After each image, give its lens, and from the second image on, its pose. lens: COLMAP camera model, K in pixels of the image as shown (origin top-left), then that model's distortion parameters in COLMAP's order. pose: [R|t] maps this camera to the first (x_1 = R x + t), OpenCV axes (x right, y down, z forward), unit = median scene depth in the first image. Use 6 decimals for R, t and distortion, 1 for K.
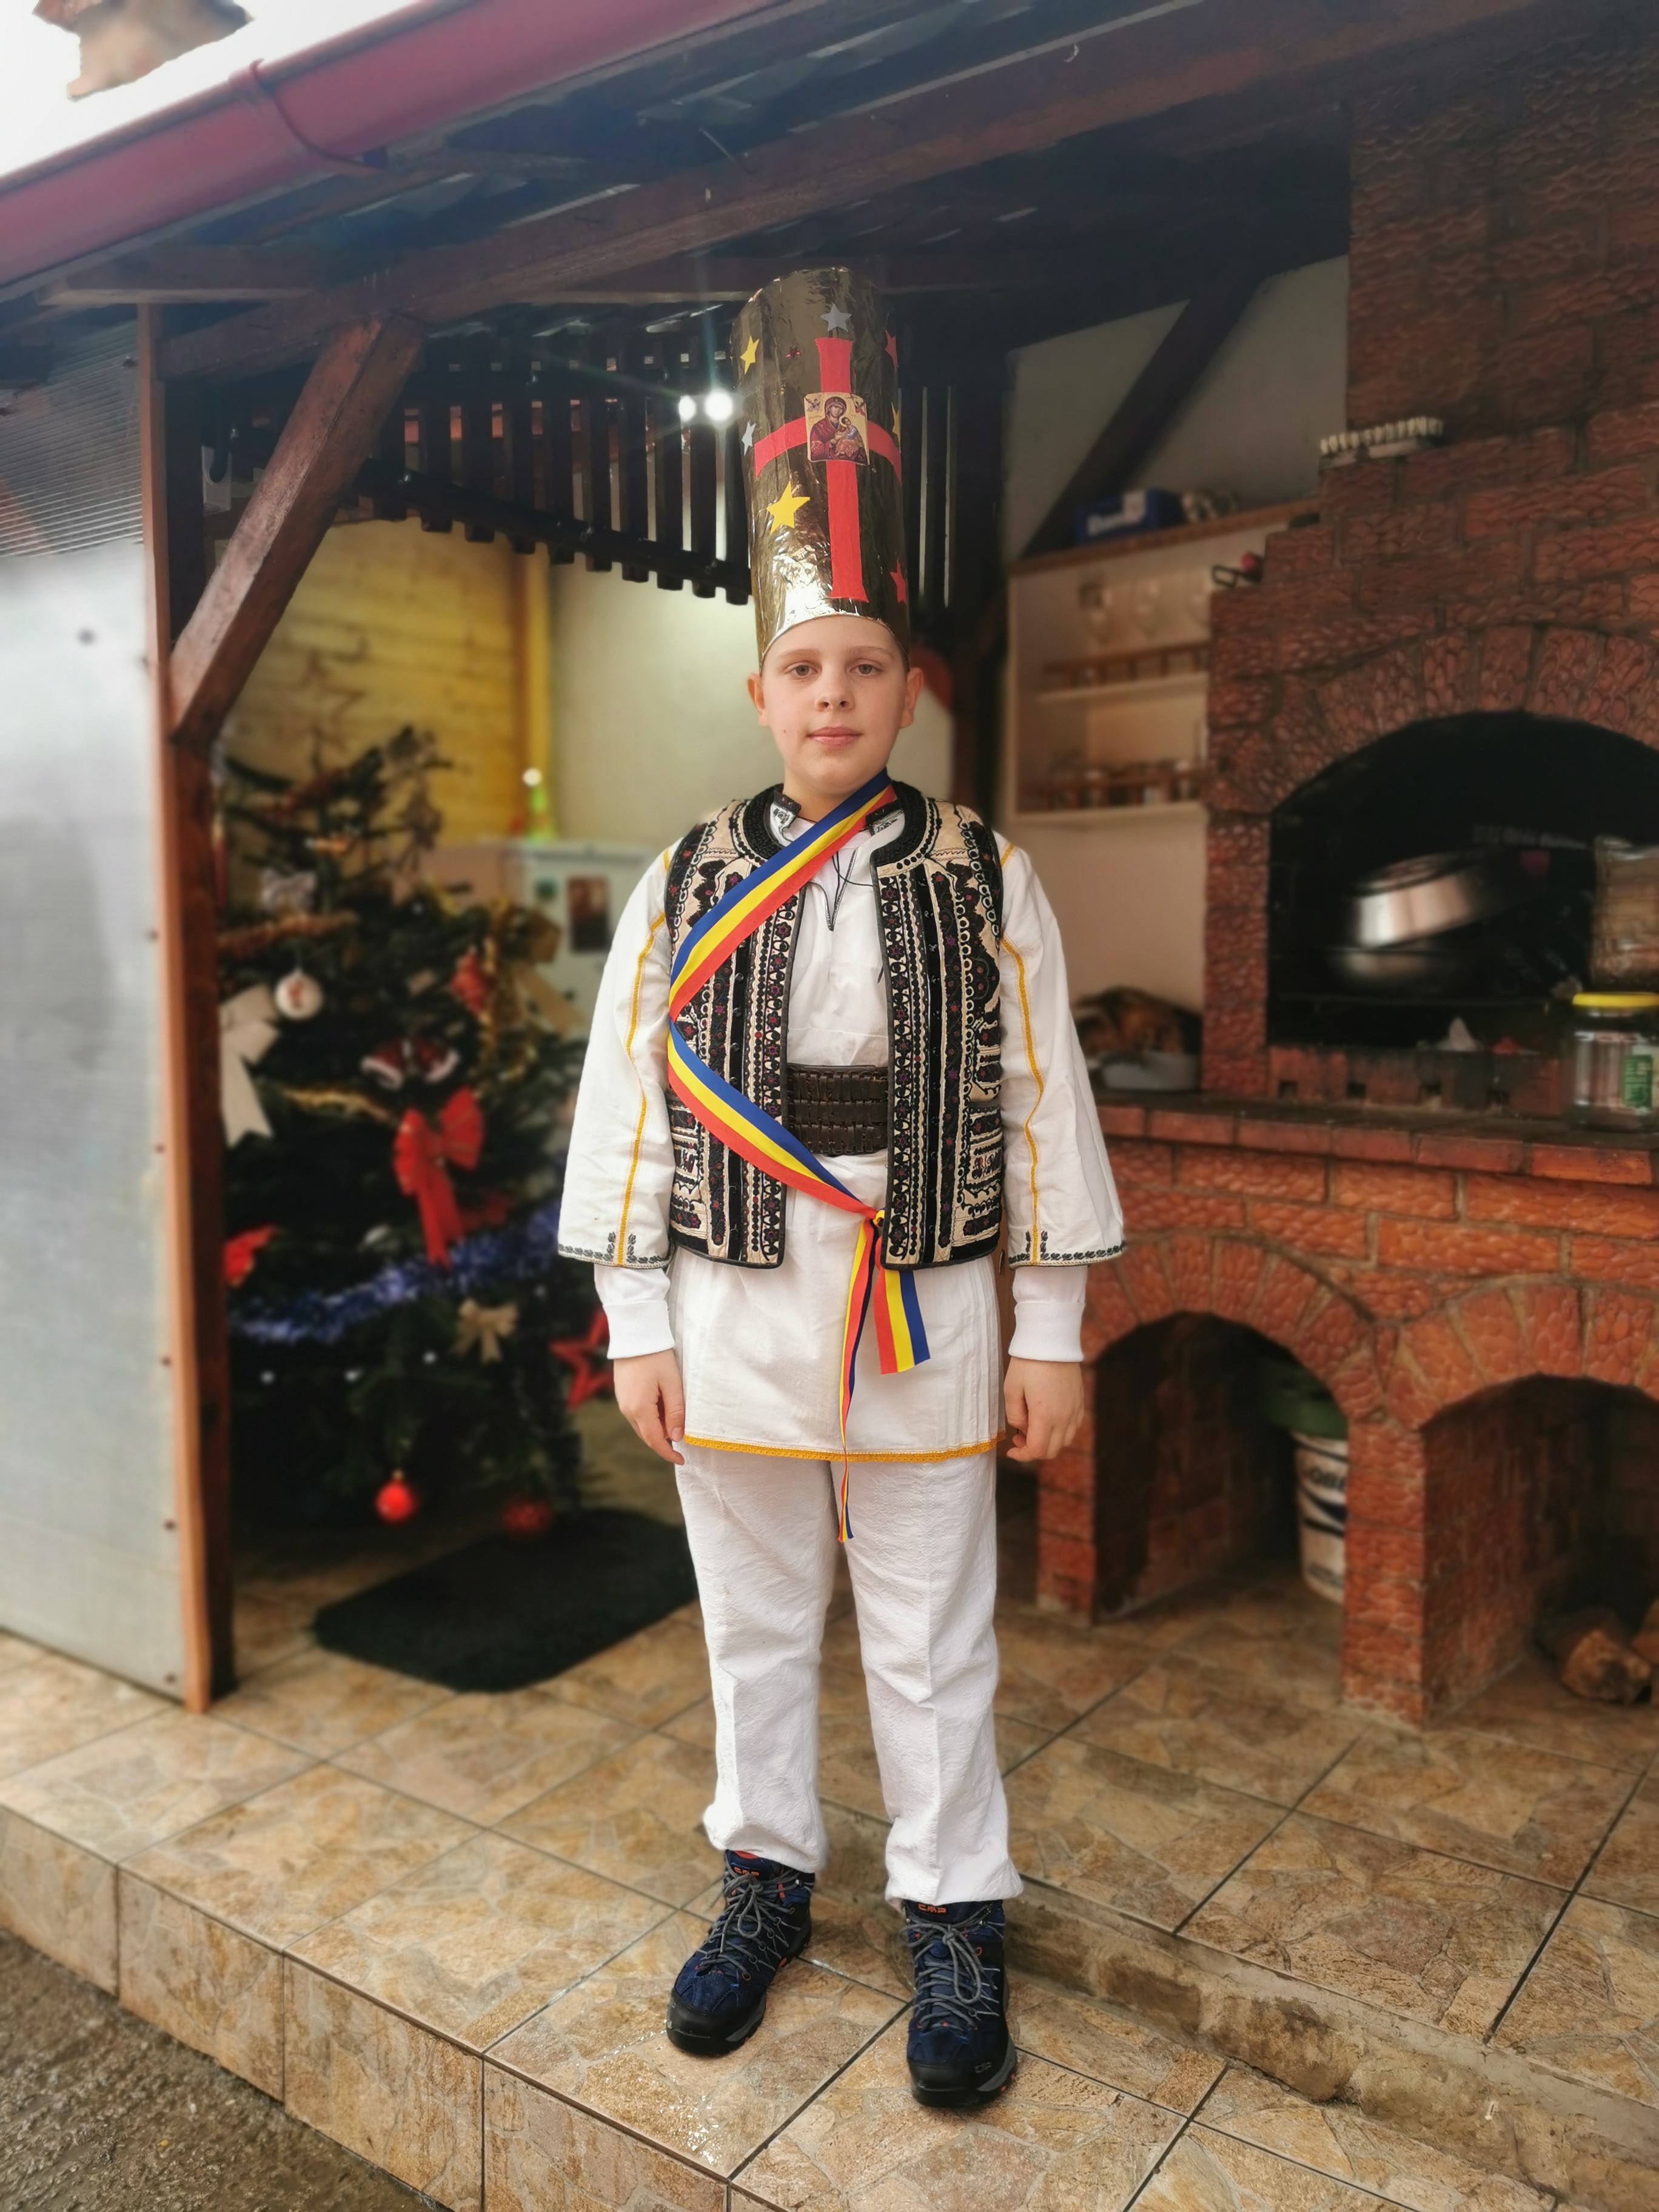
lens RADIAL K [[1692.1, 0, 831.7], [0, 1692.1, 1070.7], [0, 0, 1]] dist [0.073954, -0.098259]
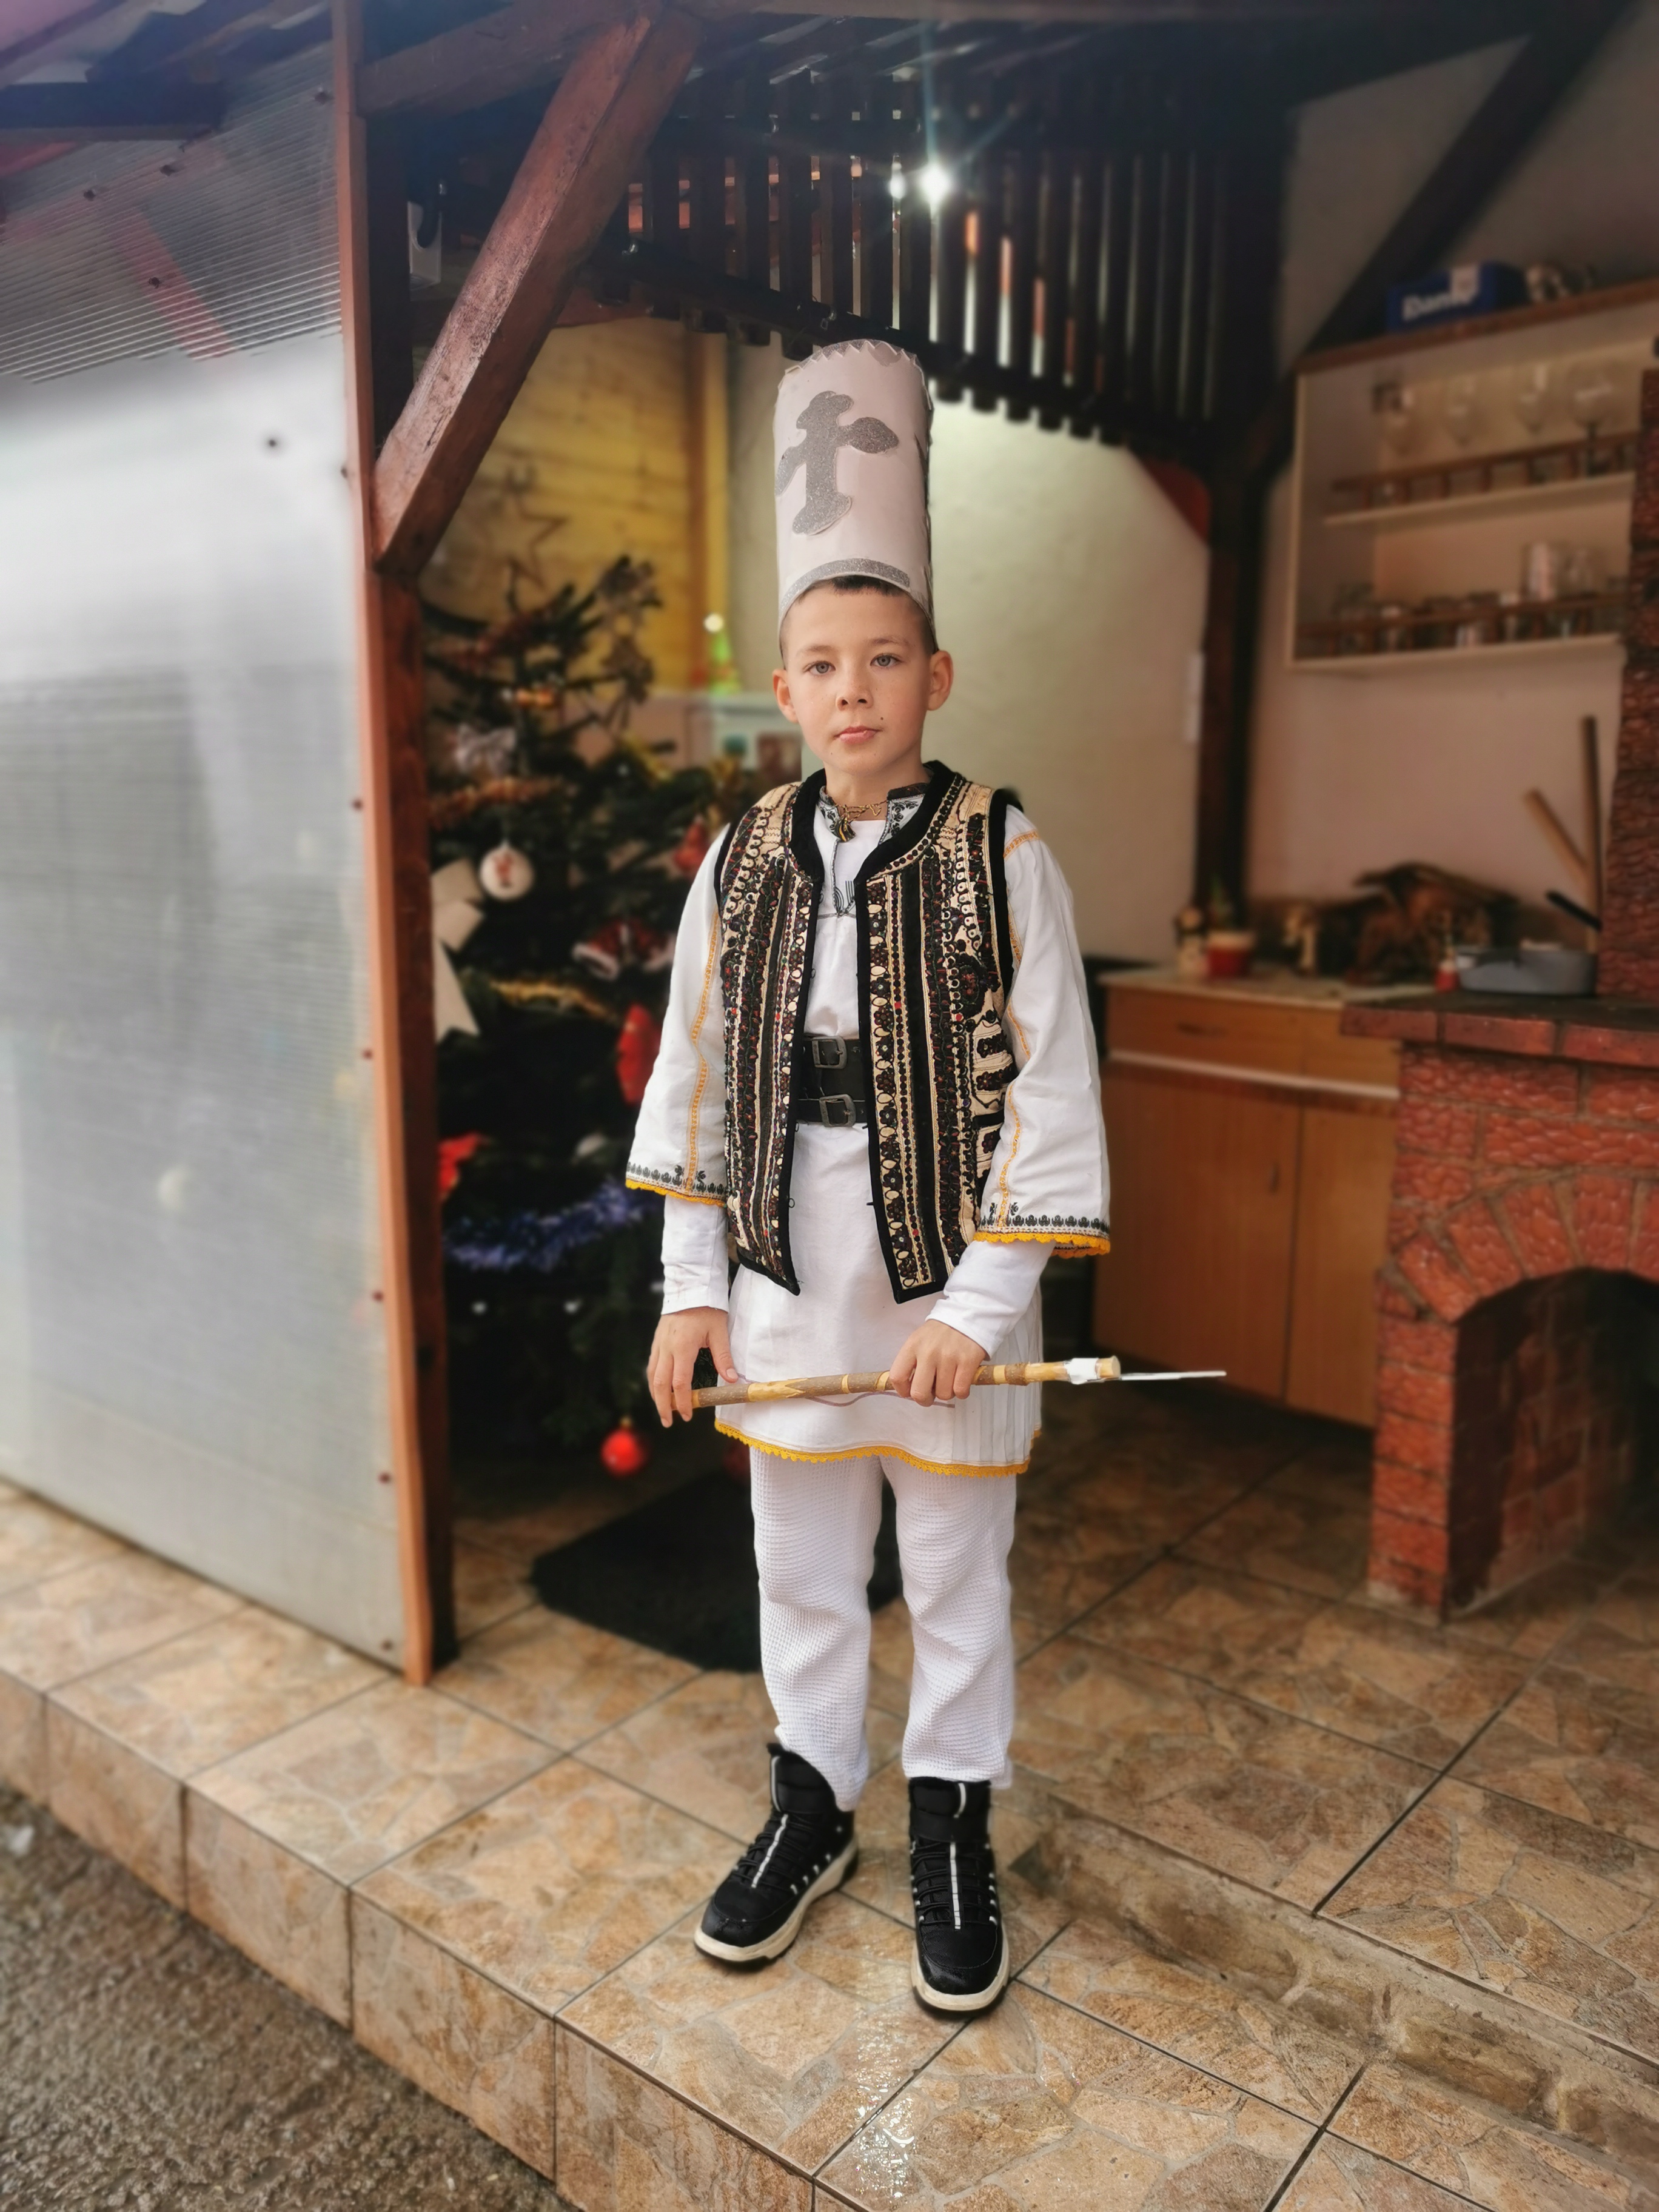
lens RADIAL K [[1692.1, 0, 831.7], [0, 1692.1, 1070.7], [0, 0, 1]] dist [0.073954, -0.098259]
pose [[0.998148, 0.011355, -0.059771, -0.121220], [-0.006415, 0.996595, 0.082197, -0.020937], [0.060501, -0.081661, 0.994822, 0.178257]]
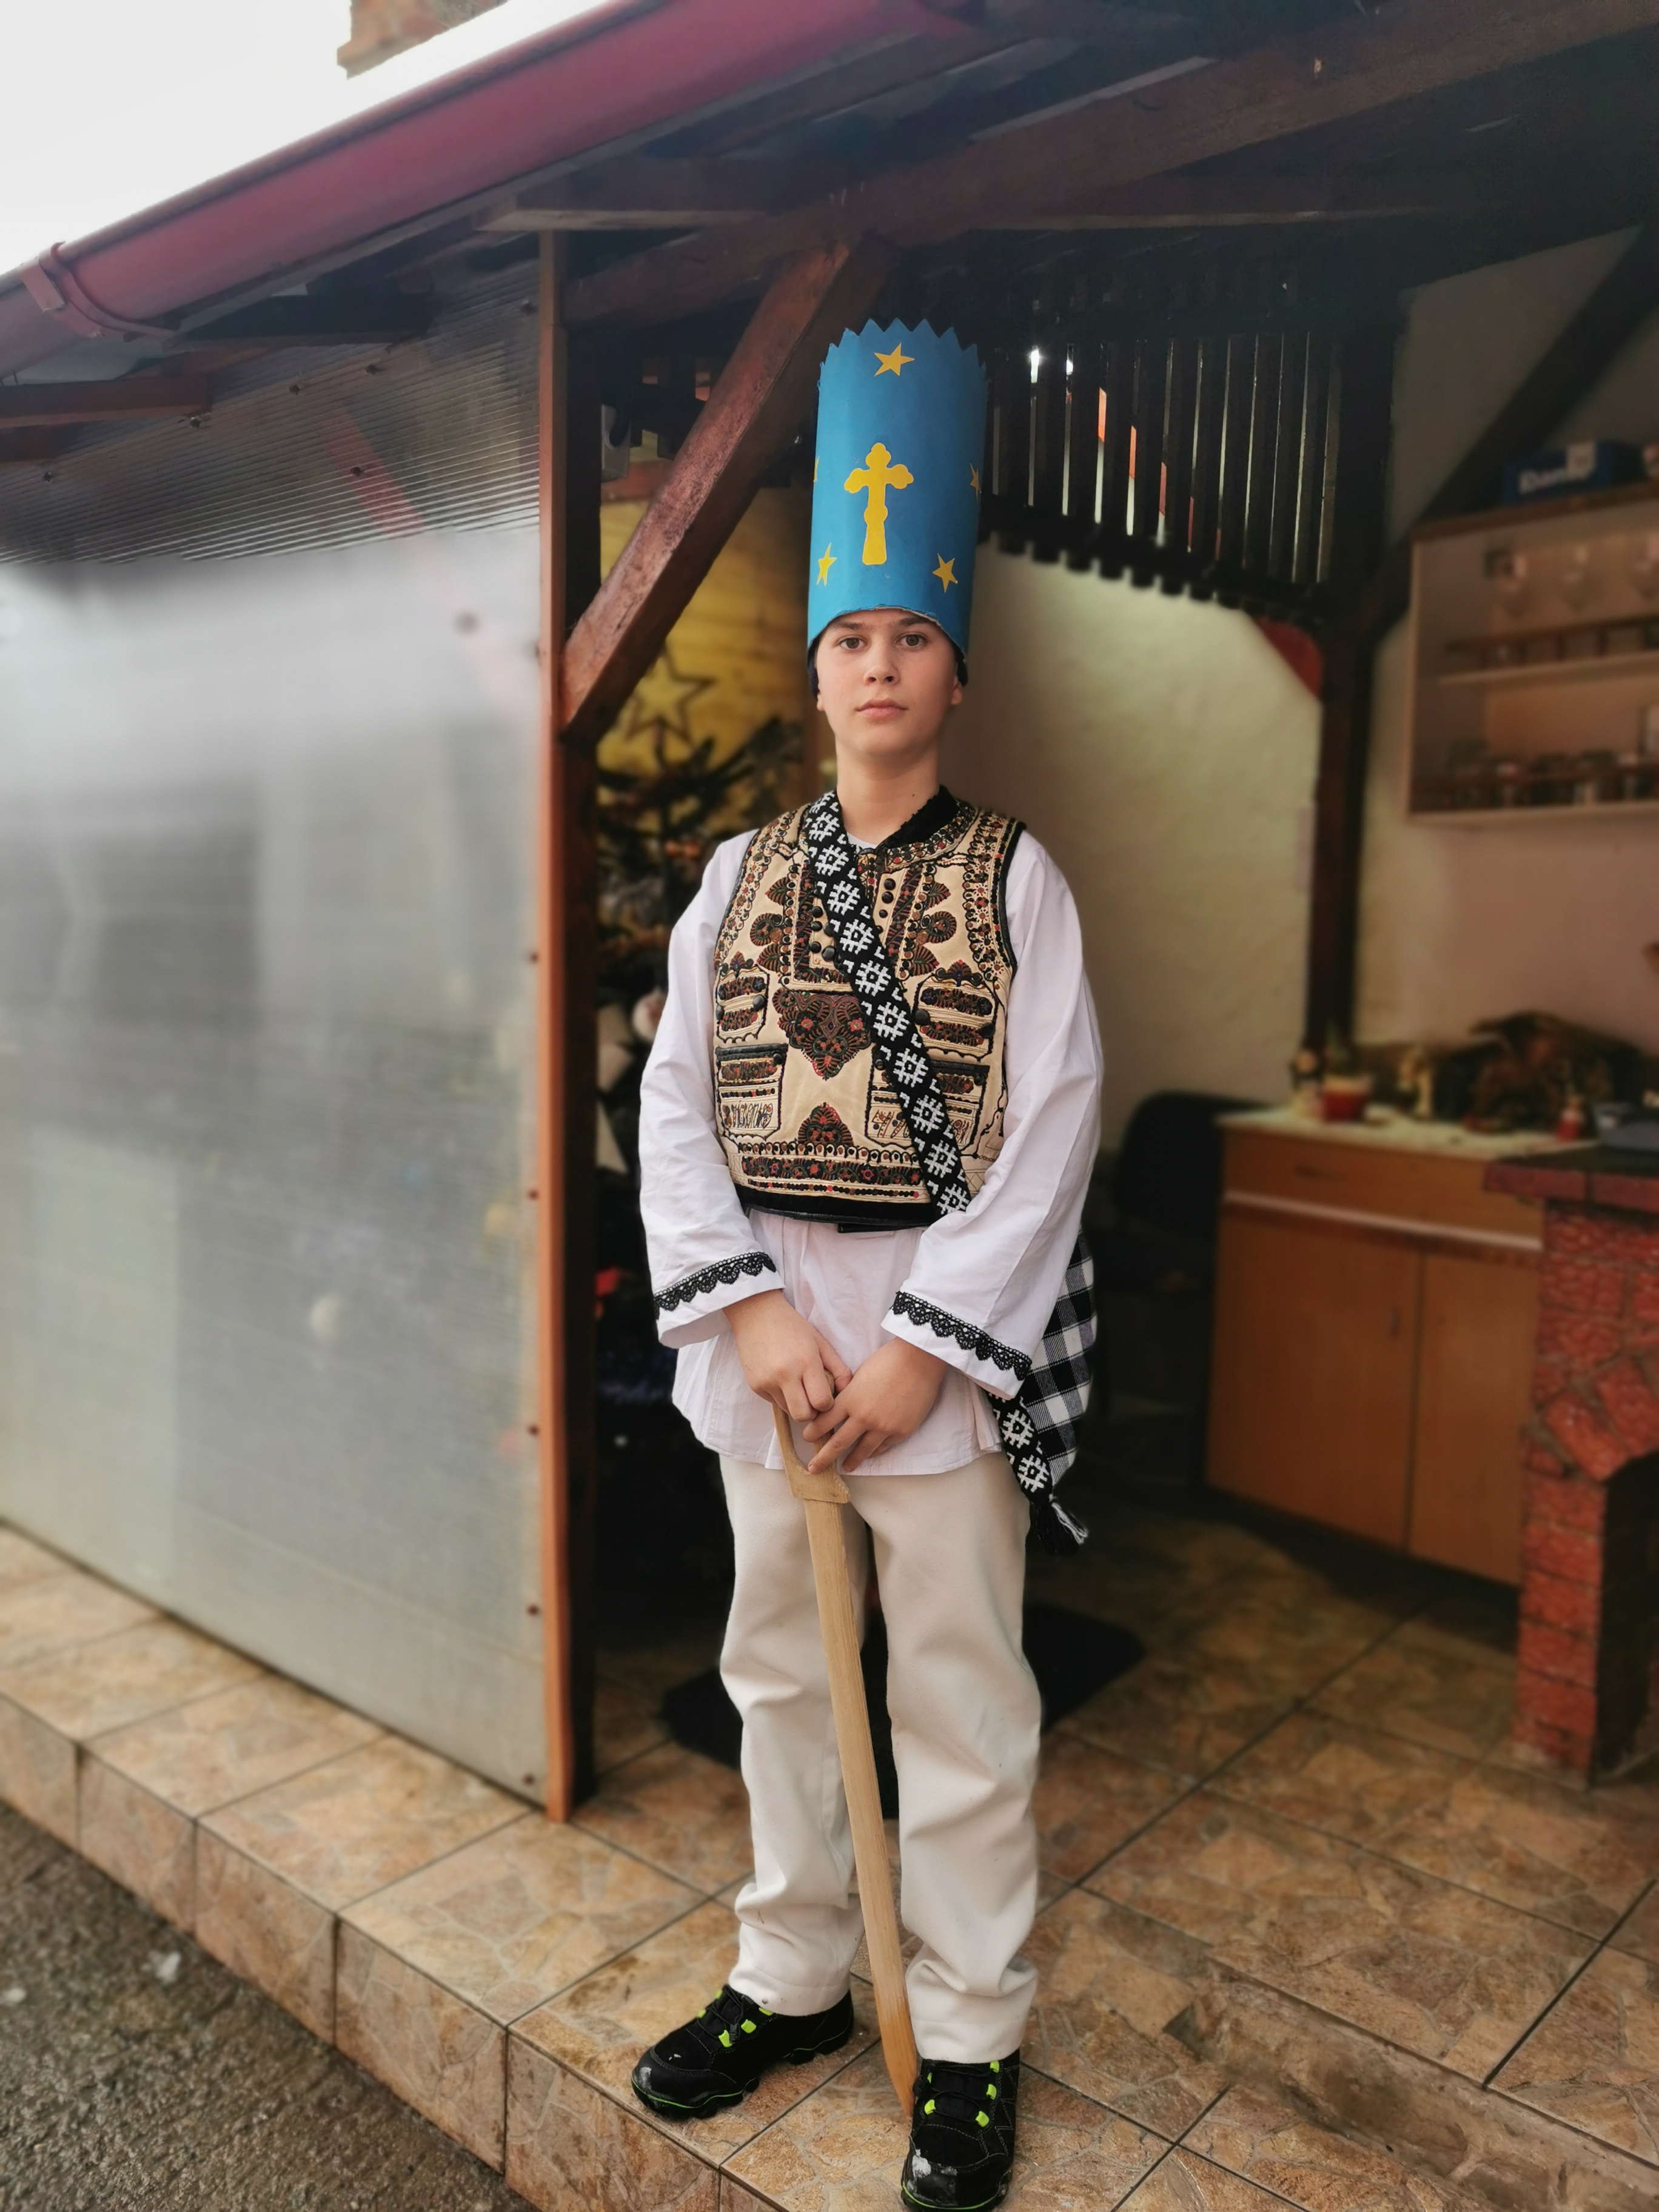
lens RADIAL K [[1699.7, 0, 838.8], [0, 1699.7, 1068.1], [0, 0, 1]] dist [0.053981, -0.071424]
pose [[0.995353, 0.021123, -0.093946, -0.169649], [-0.020022, 0.999720, 0.012650, -0.039422], [0.094186, -0.010710, 0.995497, 0.142937]]
